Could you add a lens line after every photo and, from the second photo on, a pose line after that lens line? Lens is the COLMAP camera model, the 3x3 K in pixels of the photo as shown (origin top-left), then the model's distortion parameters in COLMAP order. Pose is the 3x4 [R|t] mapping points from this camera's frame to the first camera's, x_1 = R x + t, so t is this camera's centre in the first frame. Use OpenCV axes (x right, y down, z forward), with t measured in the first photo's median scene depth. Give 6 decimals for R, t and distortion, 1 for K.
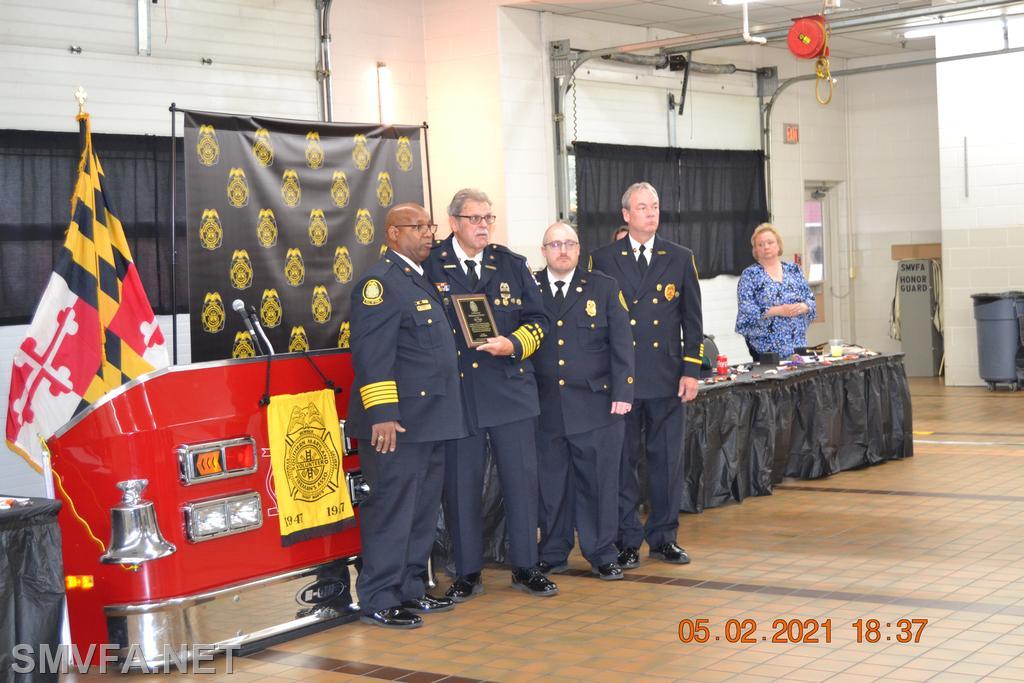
lens RADIAL K [[1680.3, 0, 518.1], [0, 1680.3, 342.6], [0, 0, 1]] dist [0.004087, -0.099444]
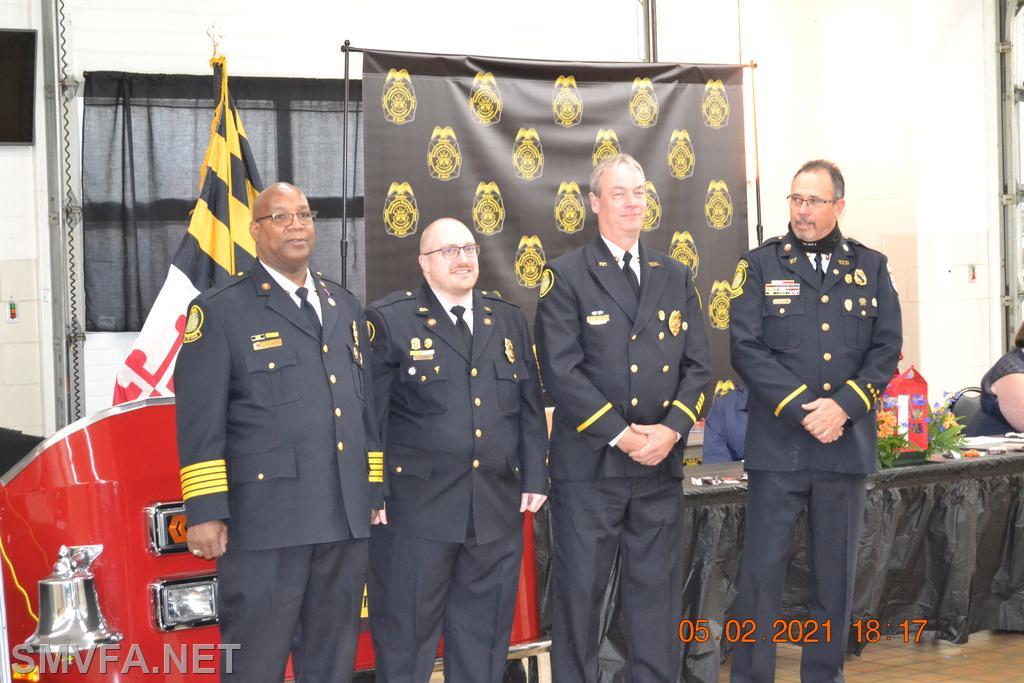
lens RADIAL K [[2380.9, 0, 513.9], [0, 2380.9, 344.2], [0, 0, 1]] dist [0.044708, -0.447639]
pose [[0.955358, 0.028009, -0.294120, 0.169526], [-0.028923, 0.999581, 0.001242, -0.010482], [0.294031, 0.007320, 0.955768, 0.010003]]
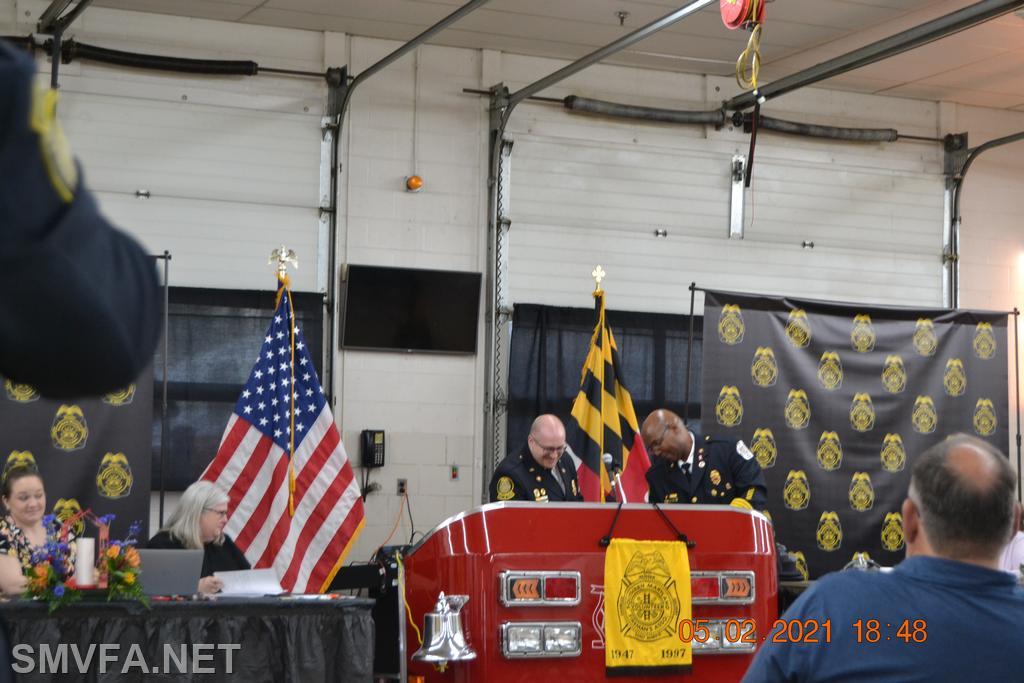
lens RADIAL K [[2077.8, 0, 512.0], [0, 2077.8, 341.5], [0, 0, 1]] dist [0.023592, -0.254989]
pose [[0.868693, 0.019464, -0.494967, 0.312106], [-0.080843, 0.991401, -0.102897, 0.032312], [0.488709, 0.129401, 0.862797, -0.146461]]
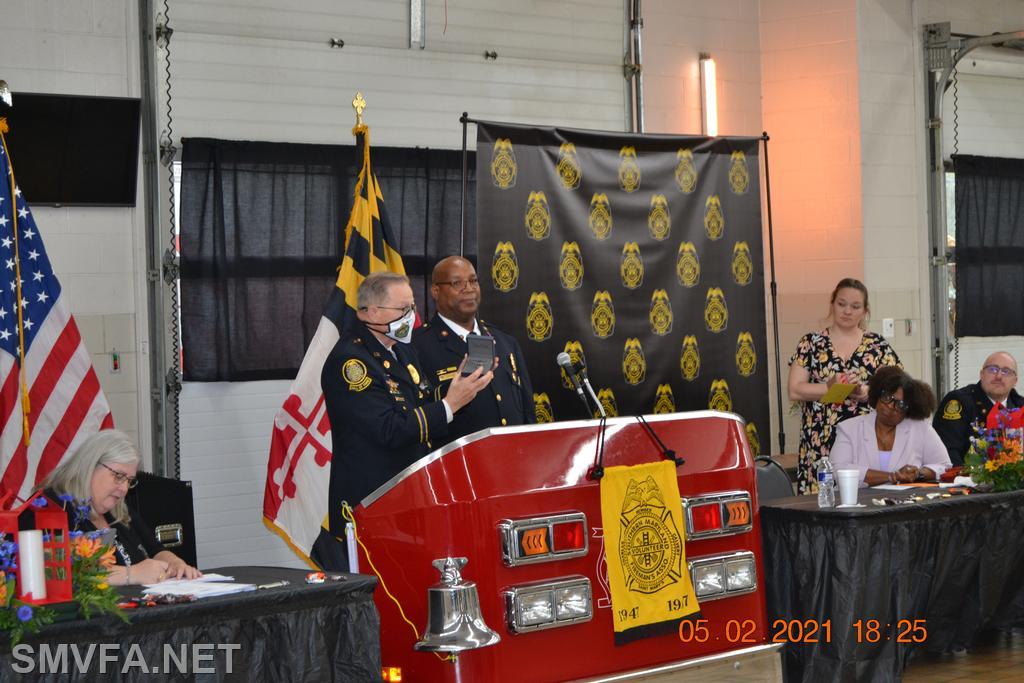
lens RADIAL K [[2380.9, 0, 513.9], [0, 2380.9, 344.2], [0, 0, 1]] dist [0.044708, -0.447639]
pose [[0.990020, 0.016182, -0.139996, -0.016141], [-0.020698, 0.999309, -0.030861, 0.005320], [0.139400, 0.033451, 0.989671, -0.133773]]
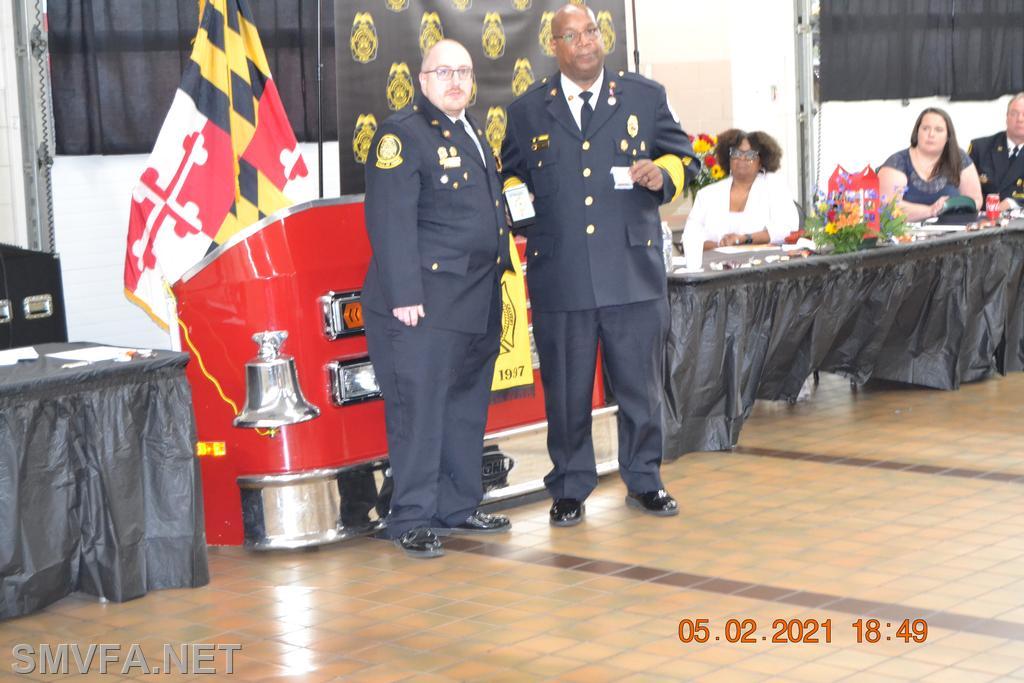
lens RADIAL K [[2146.3, 0, 512.0], [0, 2146.3, 341.5], [0, 0, 1]] dist [-0.010058, 0.158097]
pose [[0.993366, 0.015595, -0.113934, 0.011613], [-0.007154, 0.997223, 0.074129, 0.002630], [0.114773, -0.072822, 0.990719, -0.046218]]
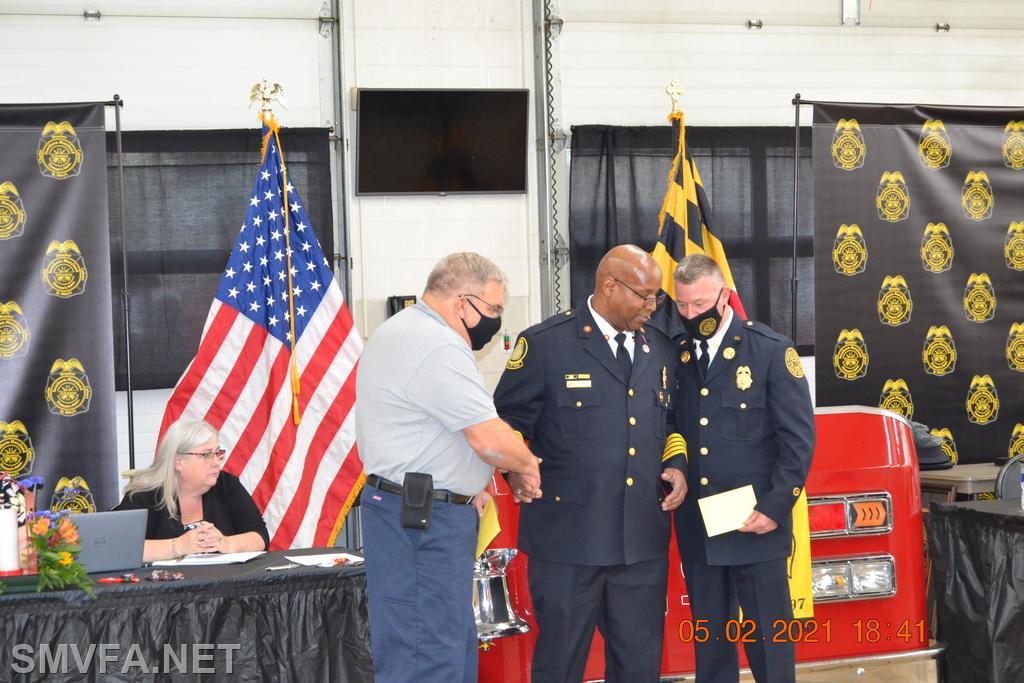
lens RADIAL K [[2372.5, 0, 509.2], [0, 2372.5, 350.1], [0, 0, 1]] dist [0.068090, -0.736038]
pose [[0.850102, 0.029268, -0.525804, 0.263327], [-0.034441, 0.999407, -0.000053, -0.013894], [0.525490, 0.018154, 0.850606, -0.039186]]
